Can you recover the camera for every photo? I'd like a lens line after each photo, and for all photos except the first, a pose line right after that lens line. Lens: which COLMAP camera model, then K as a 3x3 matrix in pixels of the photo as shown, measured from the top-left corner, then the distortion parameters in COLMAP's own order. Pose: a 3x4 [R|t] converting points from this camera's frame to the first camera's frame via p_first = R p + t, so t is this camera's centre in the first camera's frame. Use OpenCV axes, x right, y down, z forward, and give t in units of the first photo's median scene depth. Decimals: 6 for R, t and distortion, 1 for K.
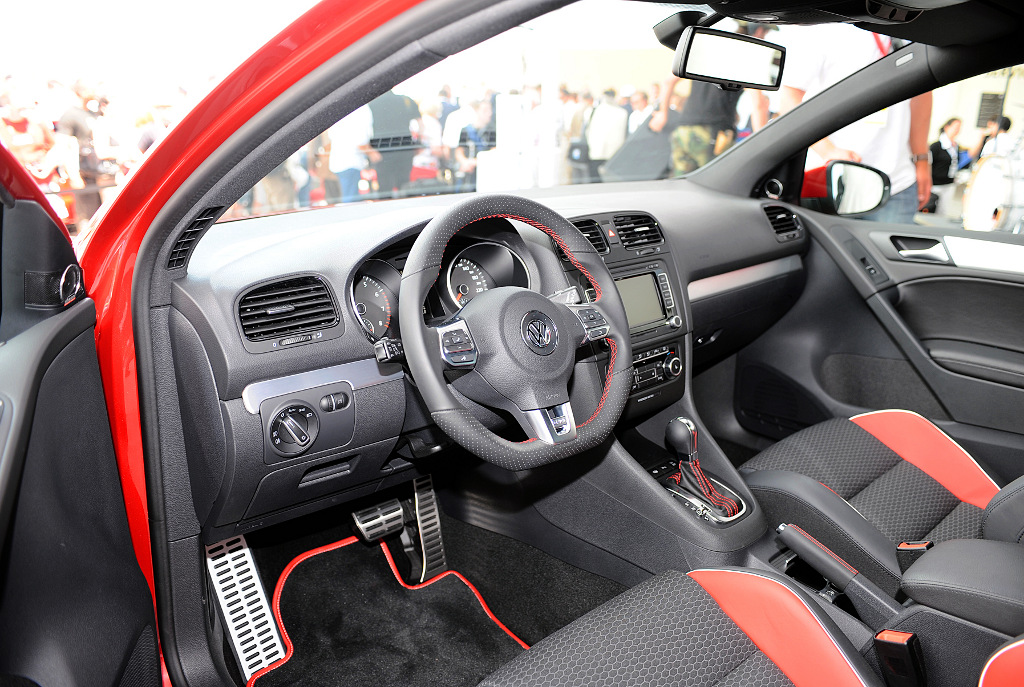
lens RADIAL K [[858.4, 0, 512.3], [0, 858.4, 254.1], [0, 0, 1]] dist [-0.067659, 0.010610]
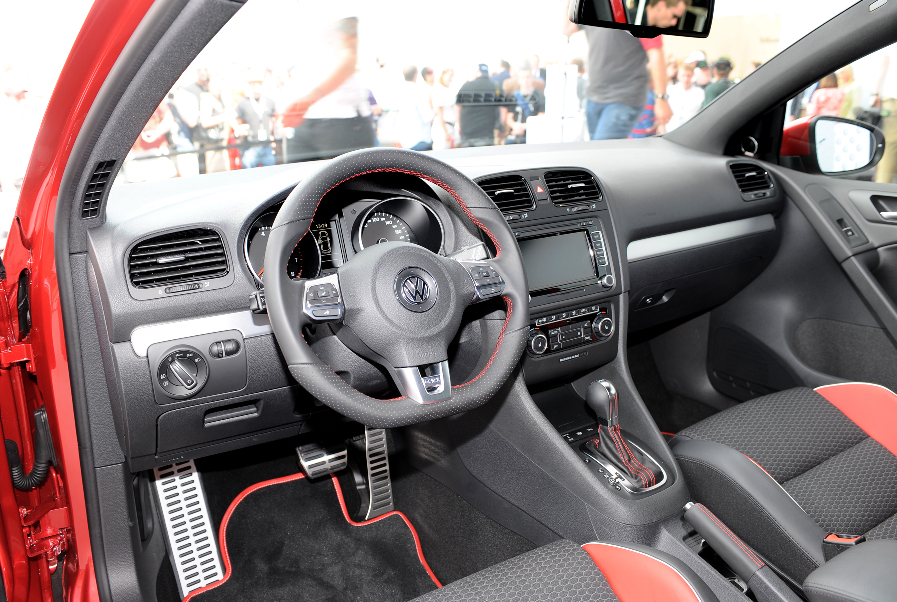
lens RADIAL K [[751.9, 0, 448.8], [0, 751.9, 222.7], [0, 0, 1]] dist [-0.067659, 0.010610]
pose [[0.978485, 0.016013, -0.205697, 0.197682], [-0.012743, 0.999771, 0.017211, 0.000357], [0.205926, -0.014220, 0.978464, 0.137061]]
